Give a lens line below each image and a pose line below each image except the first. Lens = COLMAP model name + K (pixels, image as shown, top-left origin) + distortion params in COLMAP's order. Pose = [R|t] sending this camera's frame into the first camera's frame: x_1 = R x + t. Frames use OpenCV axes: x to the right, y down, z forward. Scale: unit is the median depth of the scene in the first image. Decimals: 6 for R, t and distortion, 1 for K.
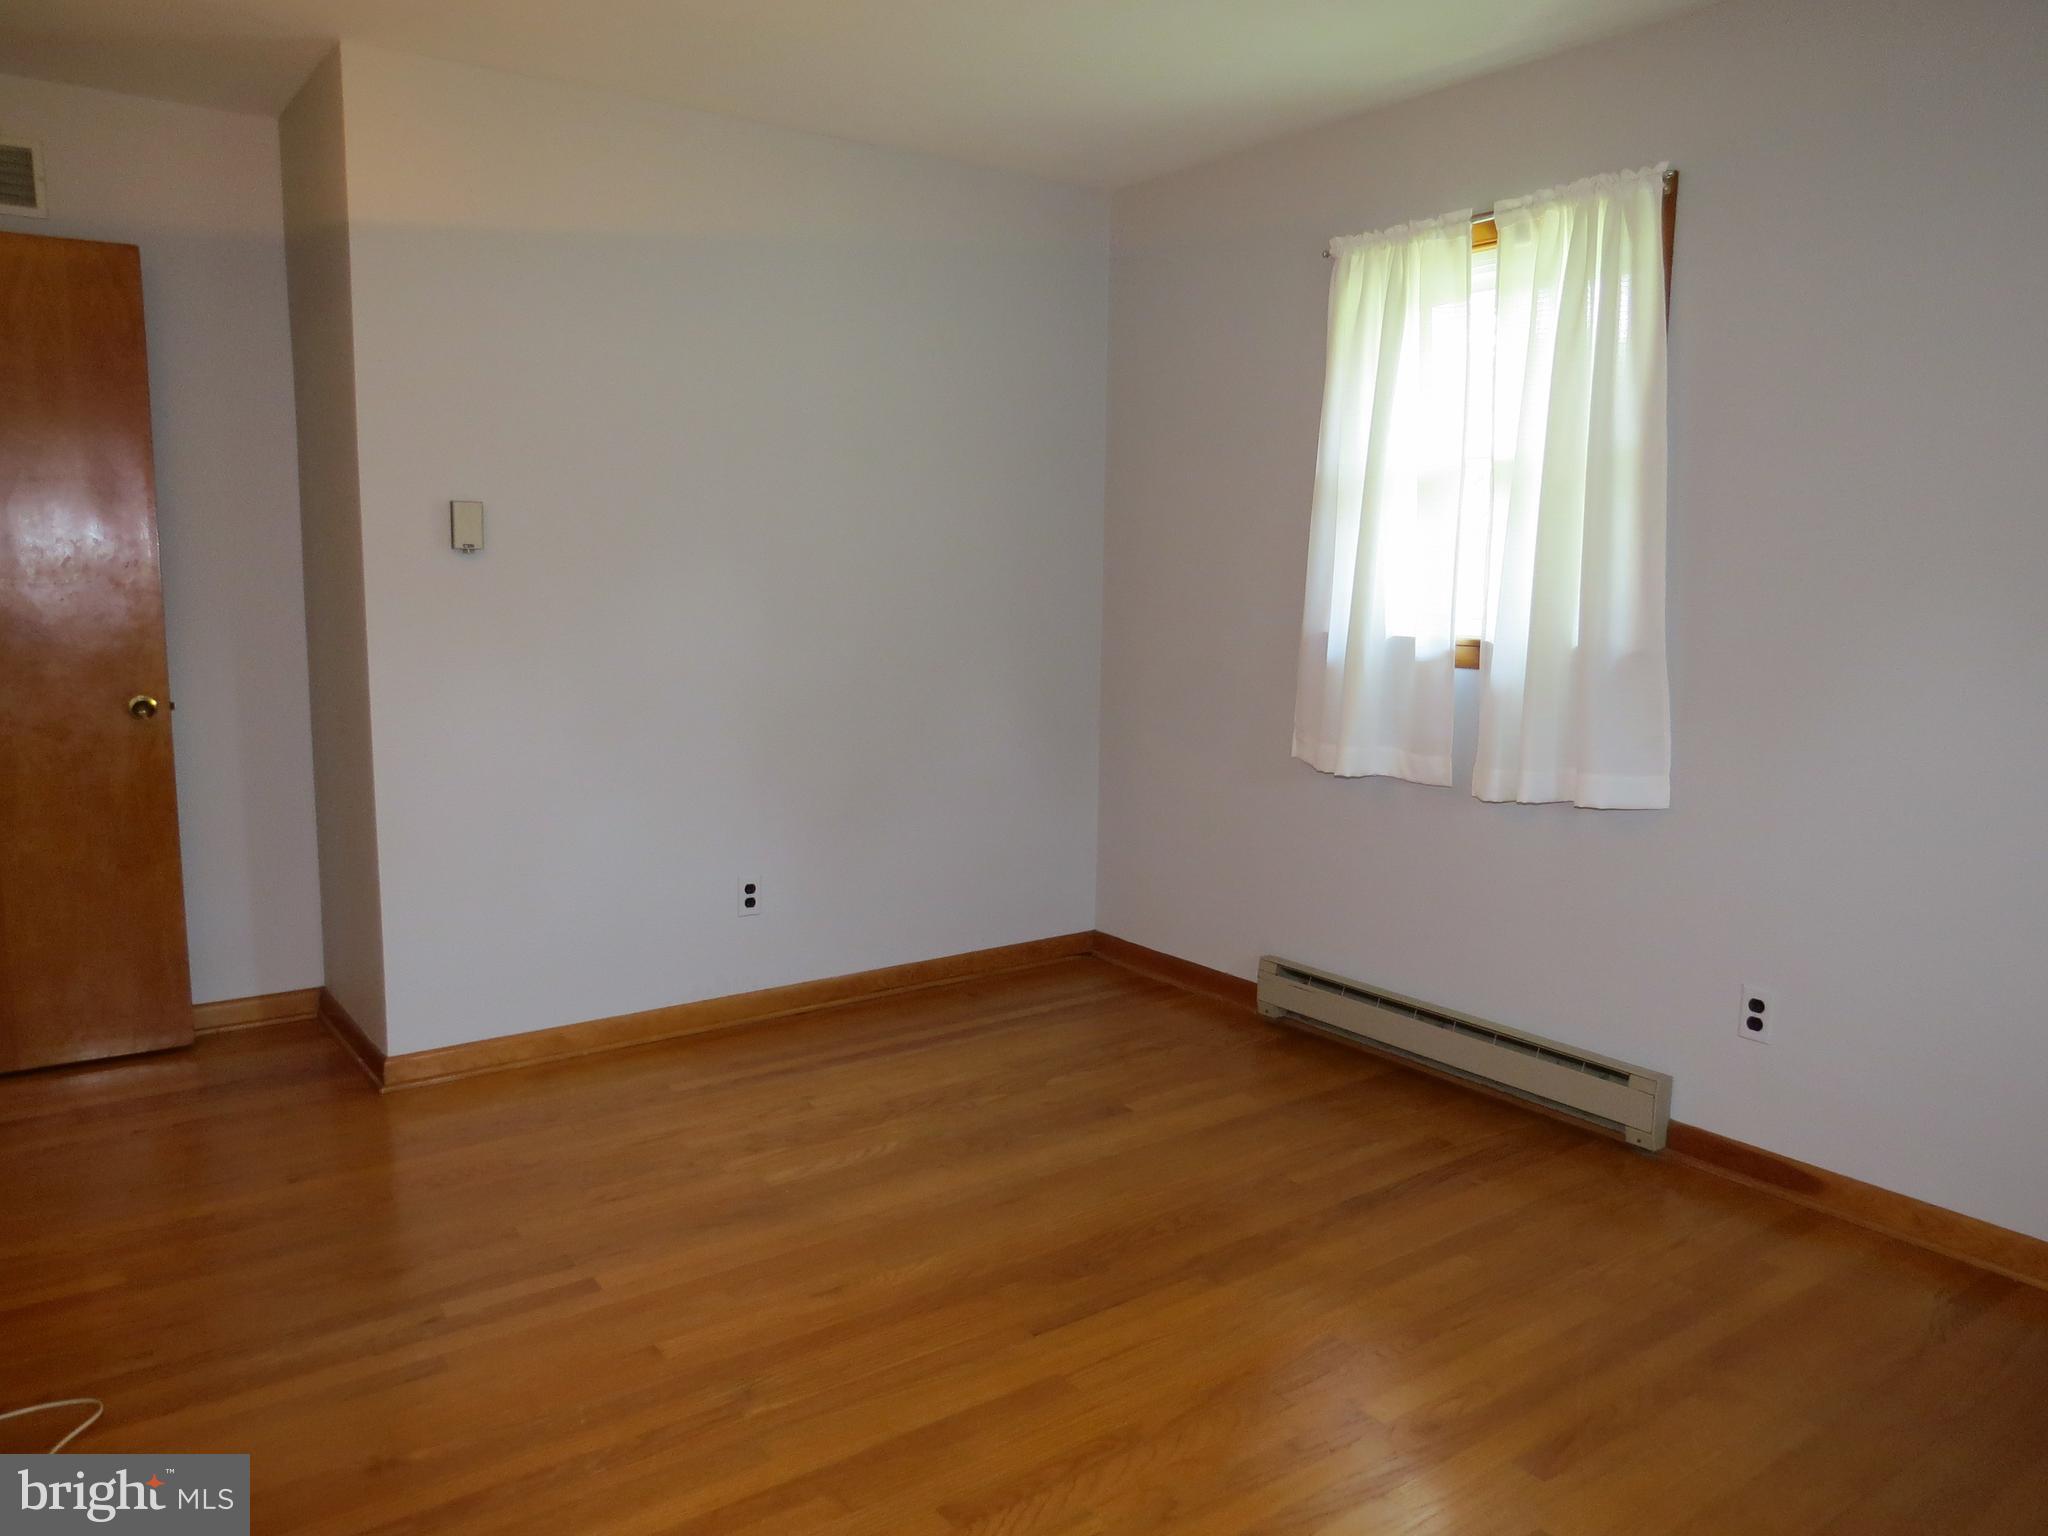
lens RADIAL K [[1452.2, 0, 1030.1], [0, 1452.2, 765.0], [0, 0, 1]] dist [-0.022515, 0.002416]
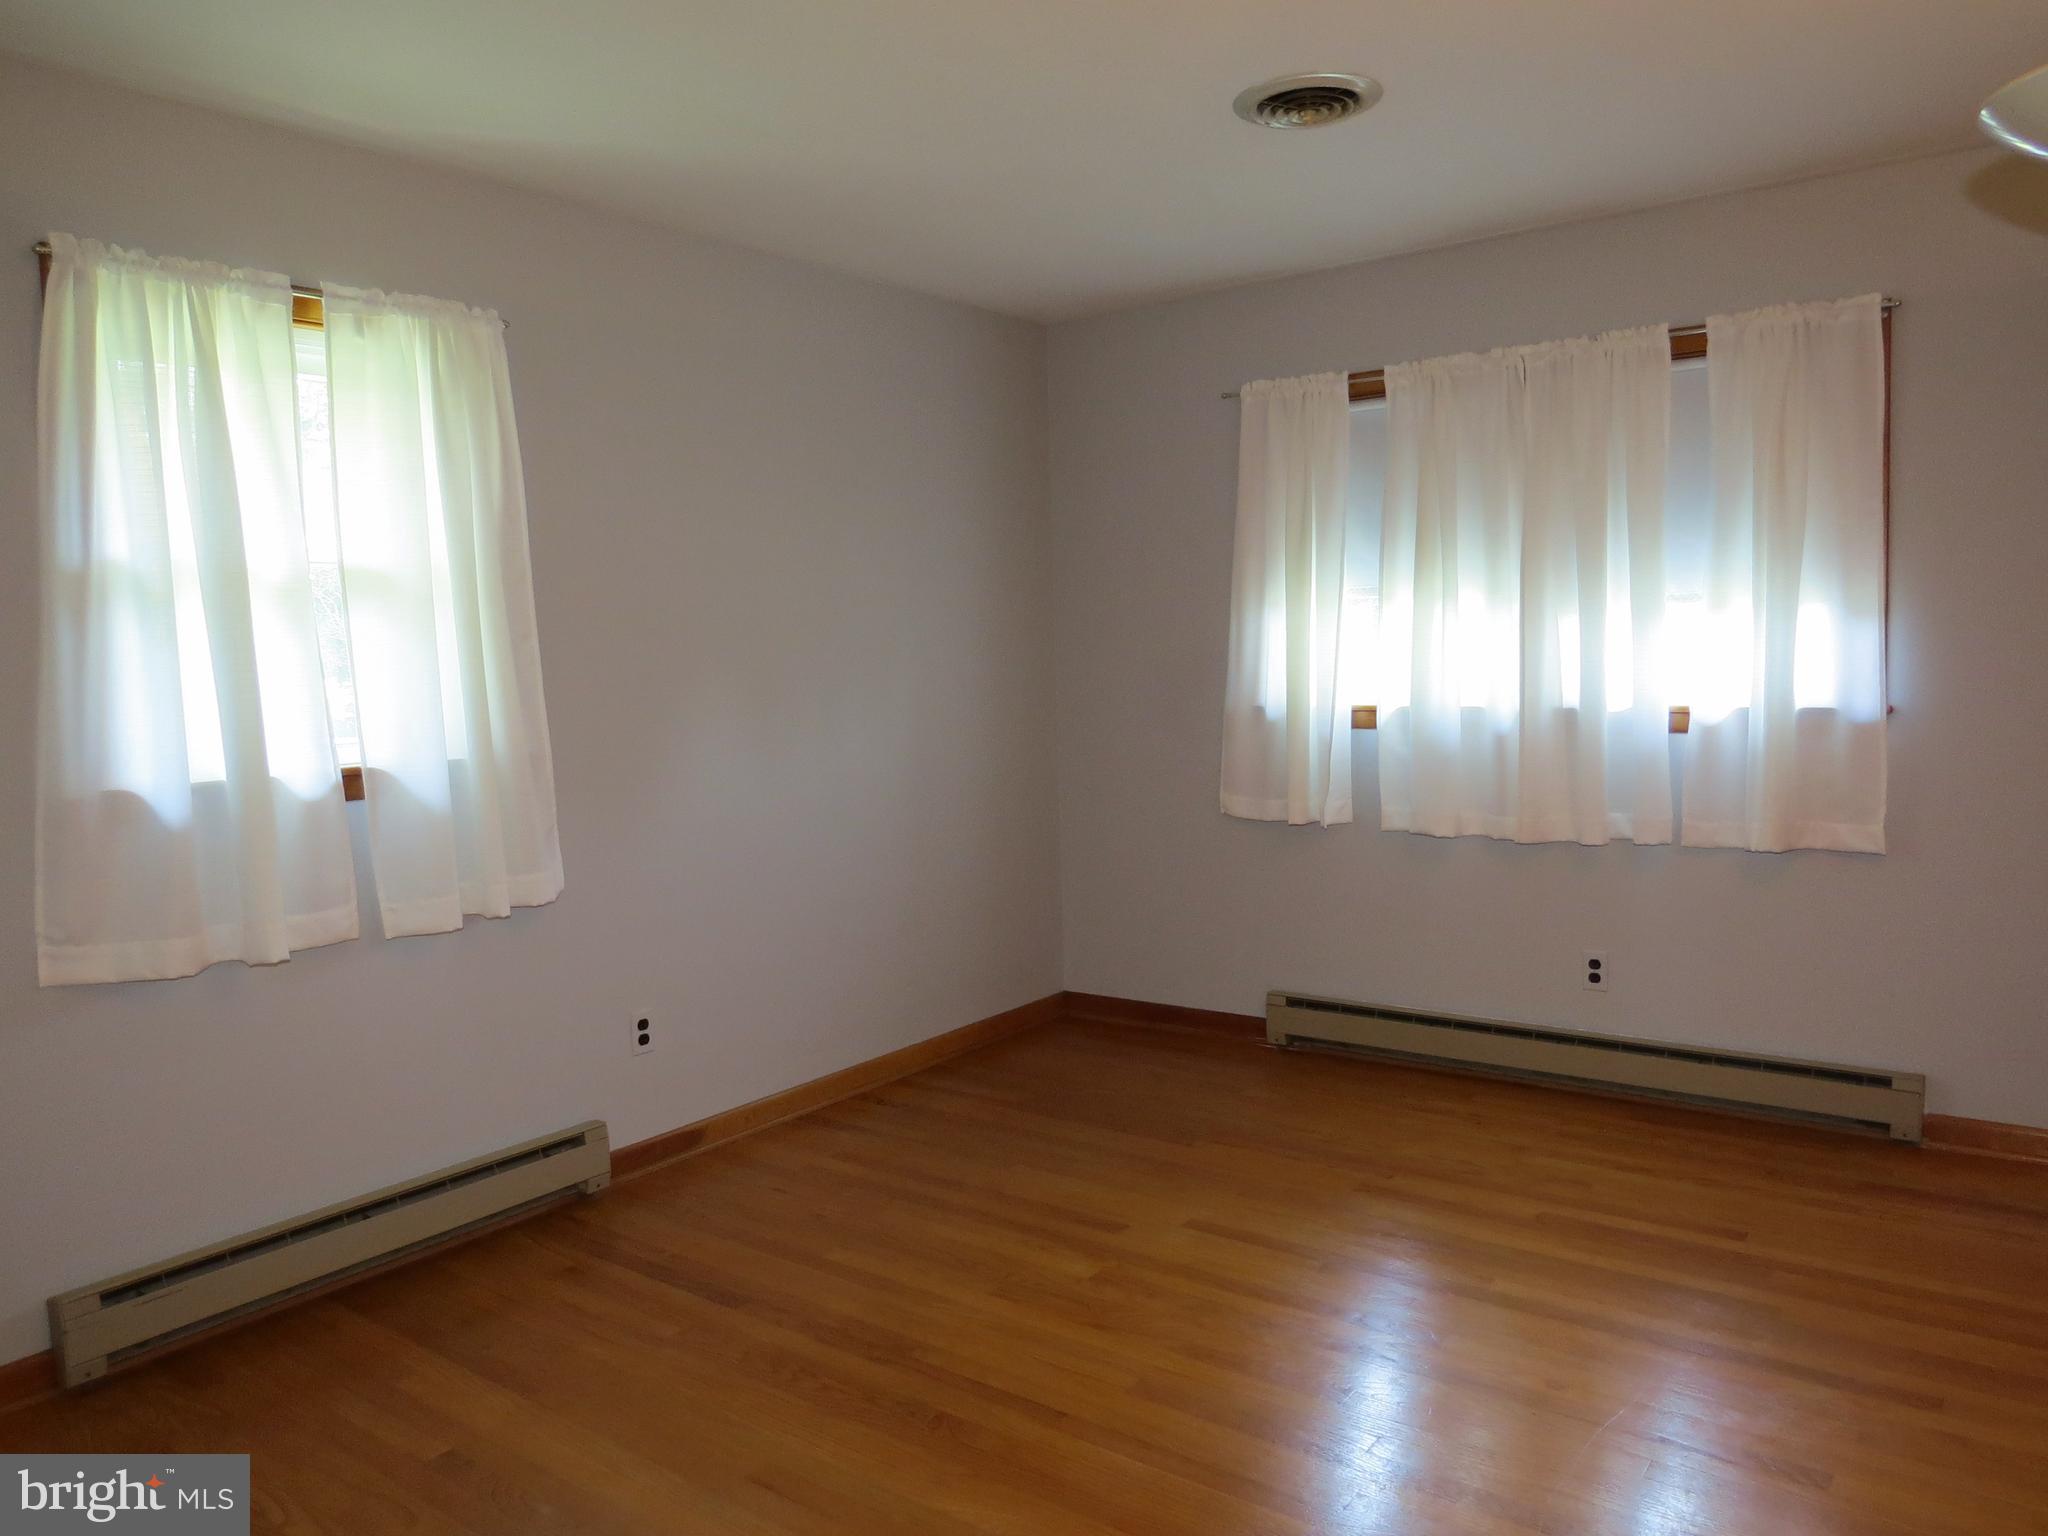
lens RADIAL K [[1452.2, 0, 1030.1], [0, 1452.2, 765.0], [0, 0, 1]] dist [-0.022515, 0.002416]
pose [[-0.293489, -0.077281, 0.952834, -0.699911], [0.156919, 0.979313, 0.127762, -0.145030], [-0.942996, 0.187014, -0.275291, 0.913002]]
